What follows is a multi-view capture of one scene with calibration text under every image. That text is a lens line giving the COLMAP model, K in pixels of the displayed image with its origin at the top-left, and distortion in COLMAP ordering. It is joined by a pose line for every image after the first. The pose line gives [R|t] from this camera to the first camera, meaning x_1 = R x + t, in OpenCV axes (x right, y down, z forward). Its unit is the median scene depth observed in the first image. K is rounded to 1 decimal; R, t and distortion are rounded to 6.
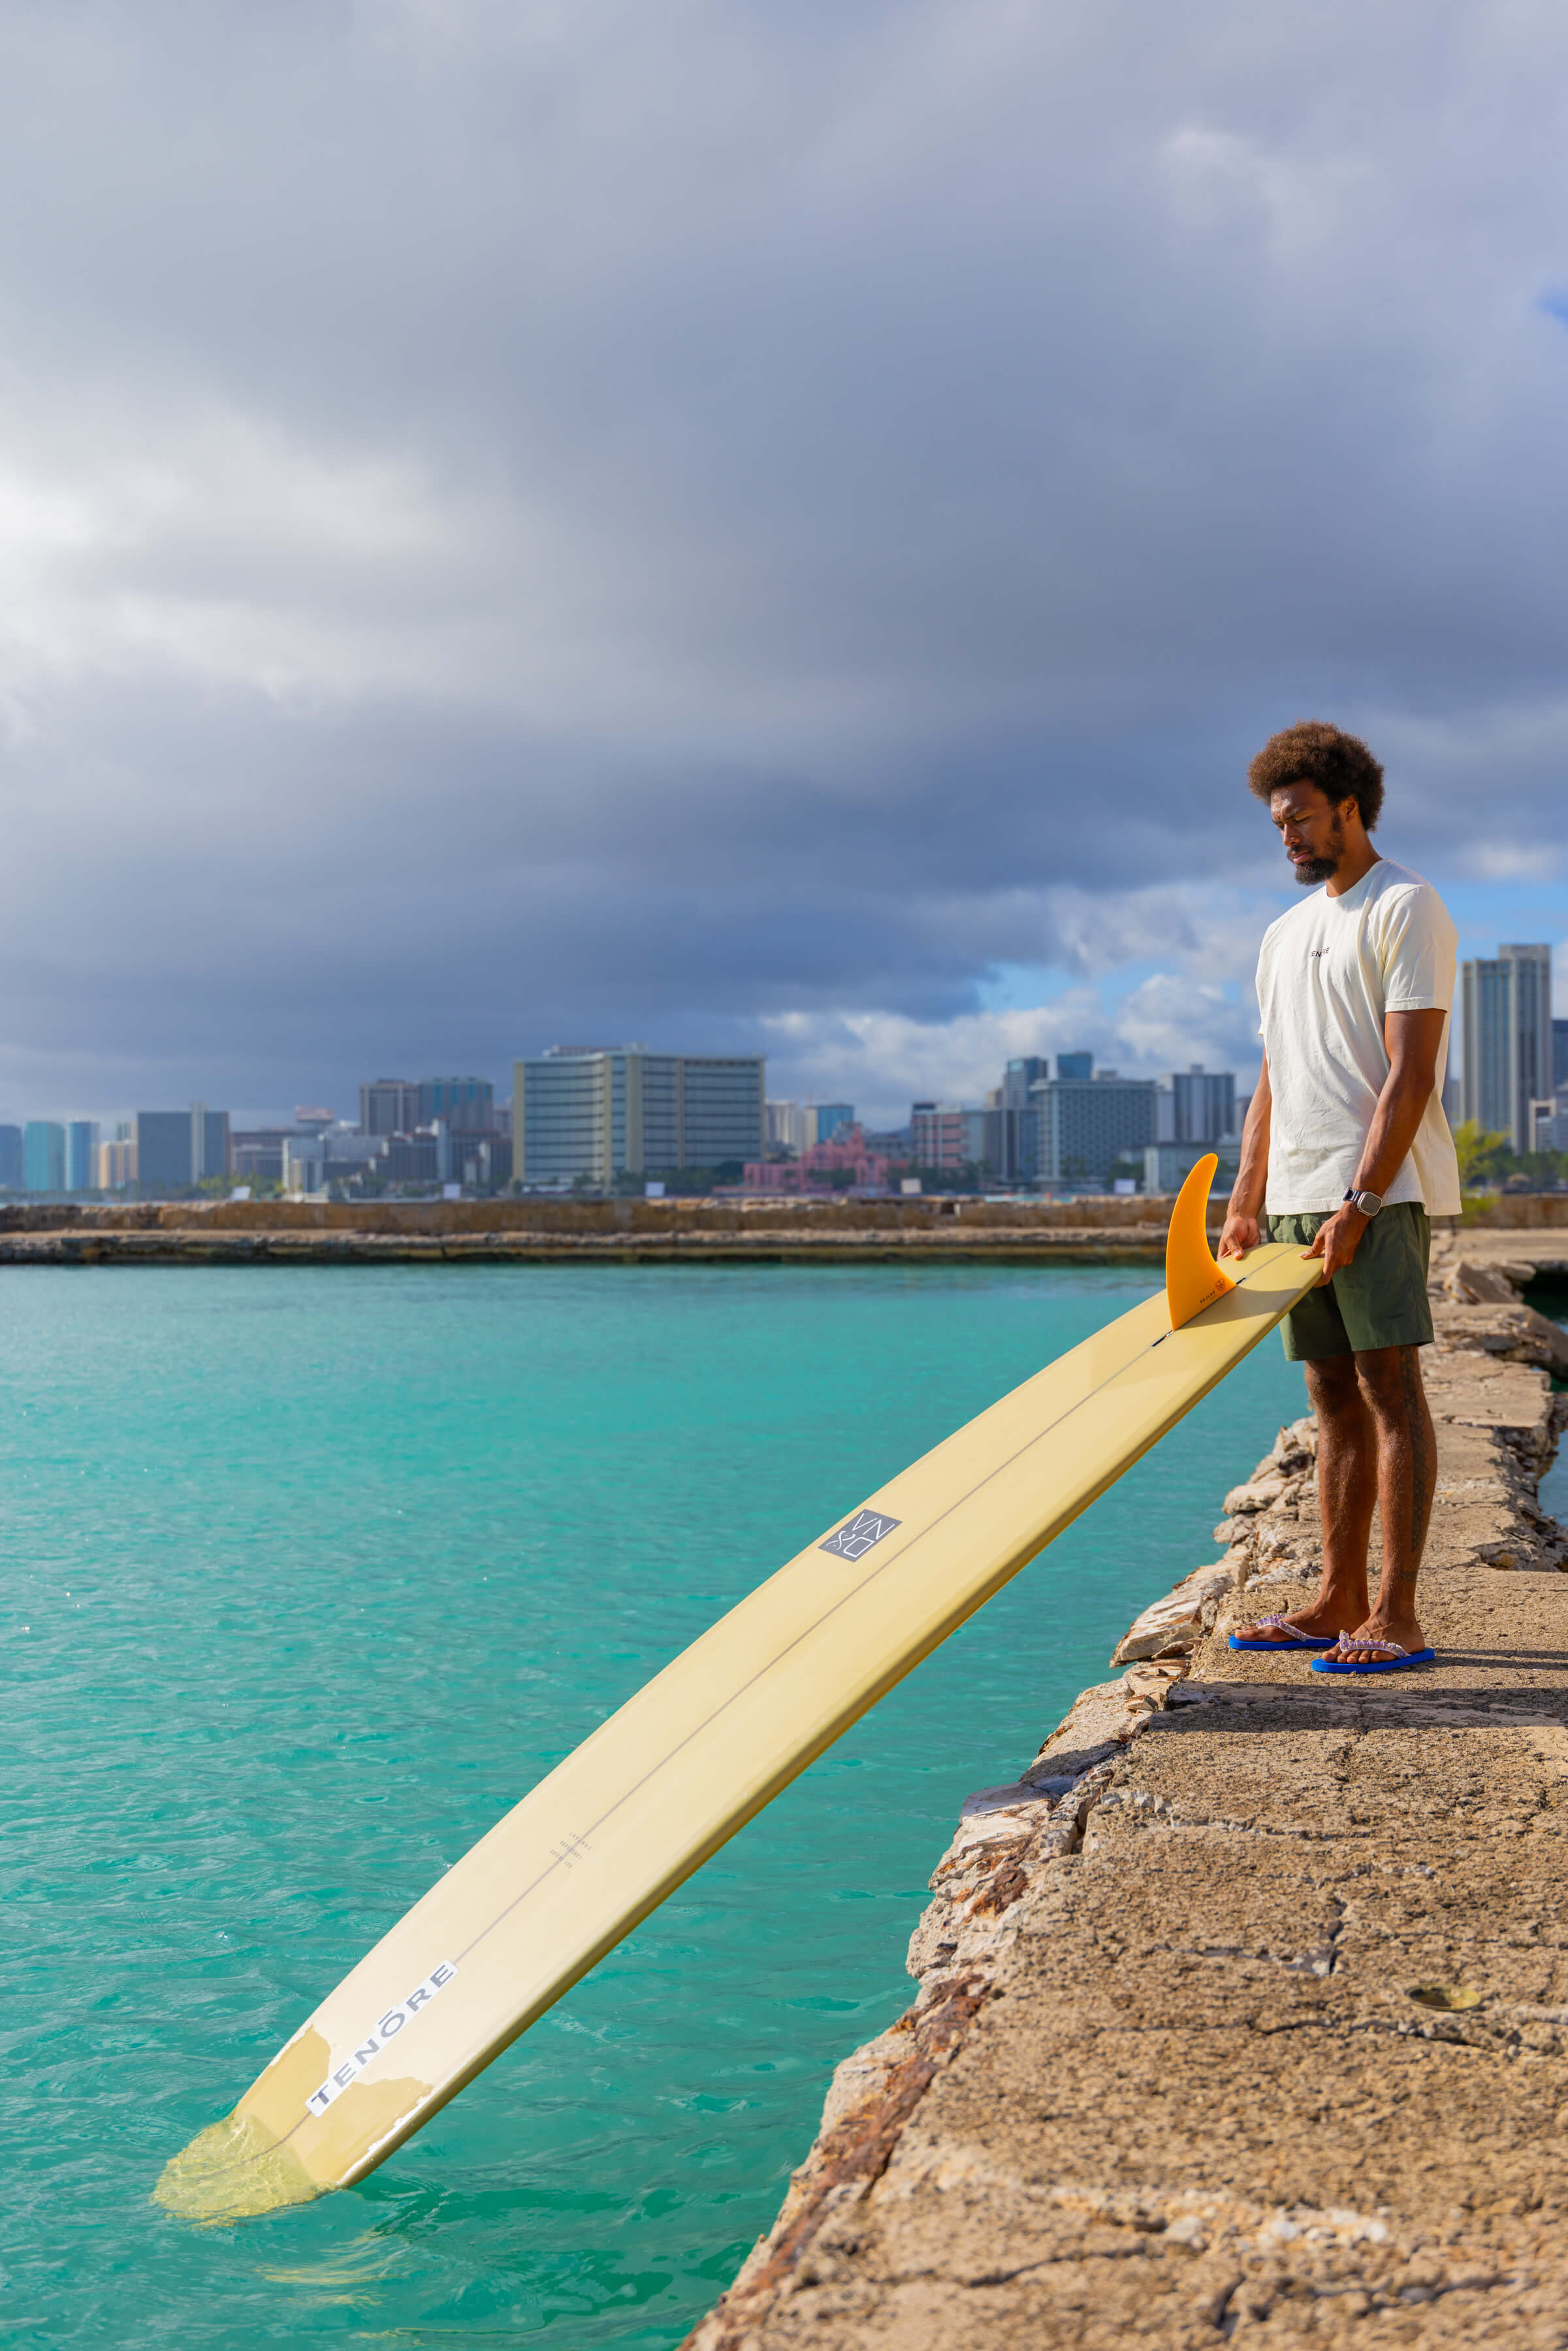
lens RADIAL K [[3697.4, 0, 784.0], [0, 3697.4, 1175.5], [0, 0, 1]] dist [0.140223, -0.214640]
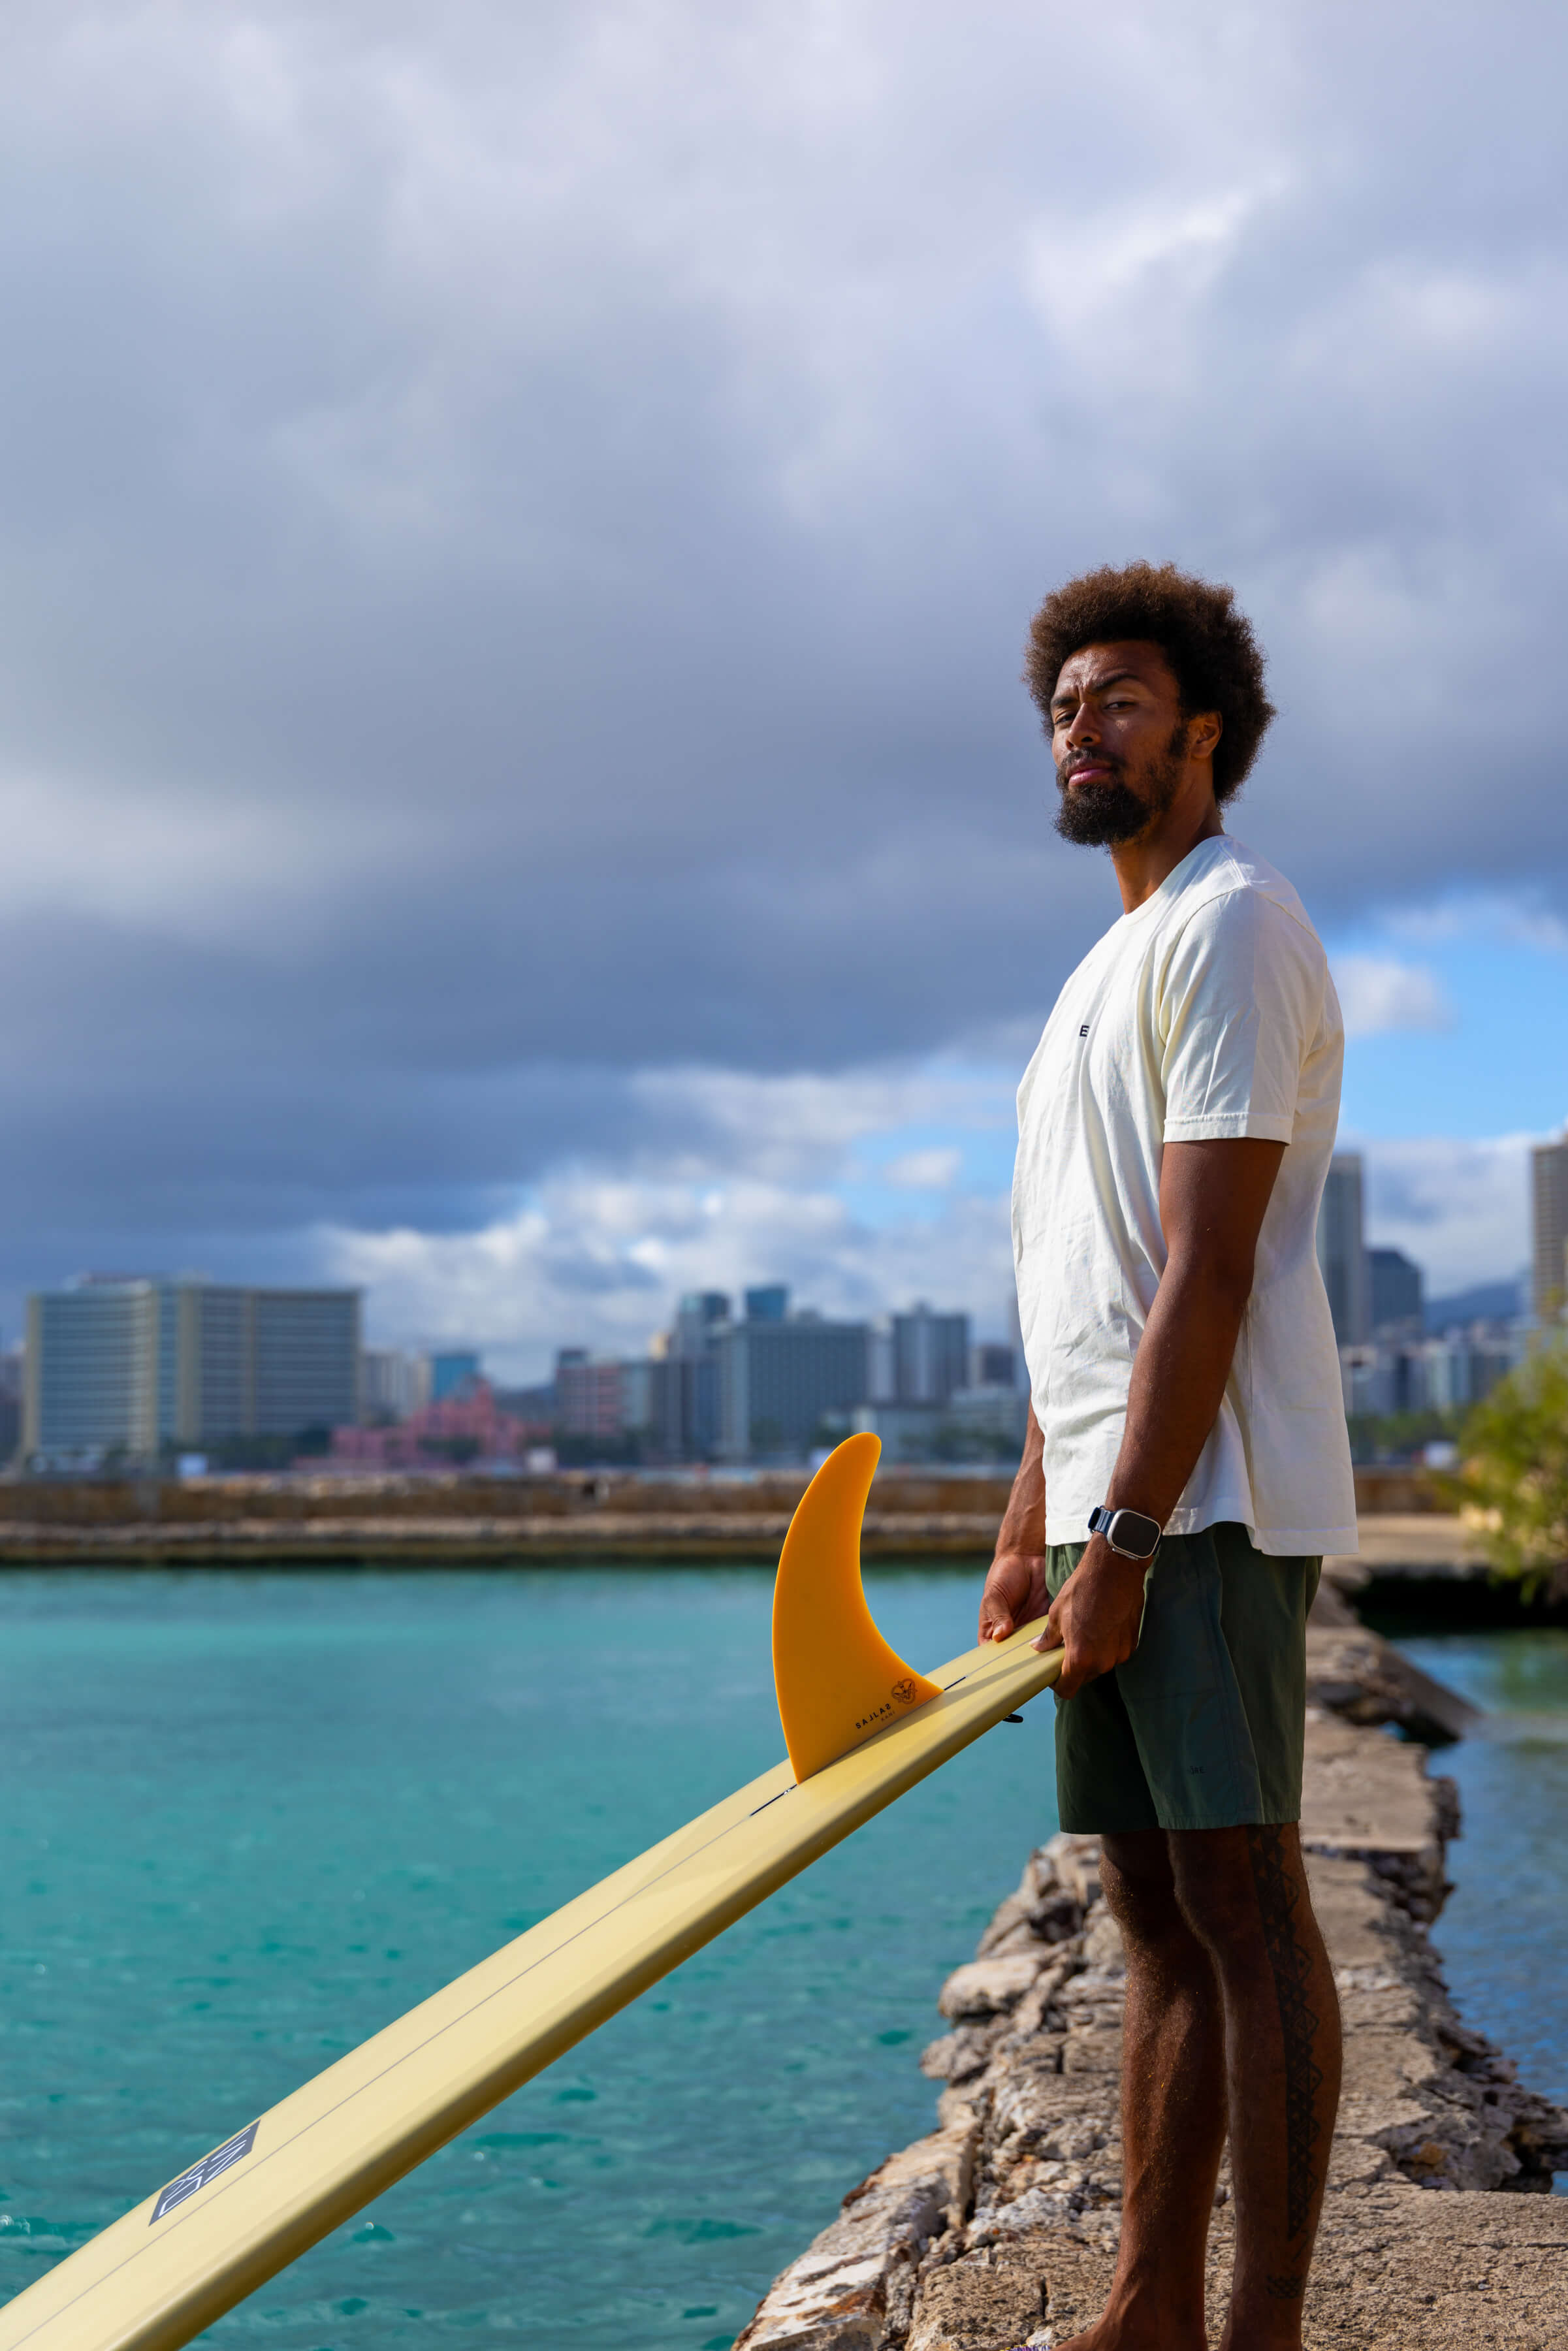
lens RADIAL K [[3697.4, 0, 784.0], [0, 3697.4, 1175.5], [0, 0, 1]] dist [0.140223, -0.214640]
pose [[0.997735, 0.005352, 0.067047, 0.033263], [-0.000671, 0.997571, -0.069649, -0.002477], [-0.067257, 0.069447, 0.995316, 0.248455]]
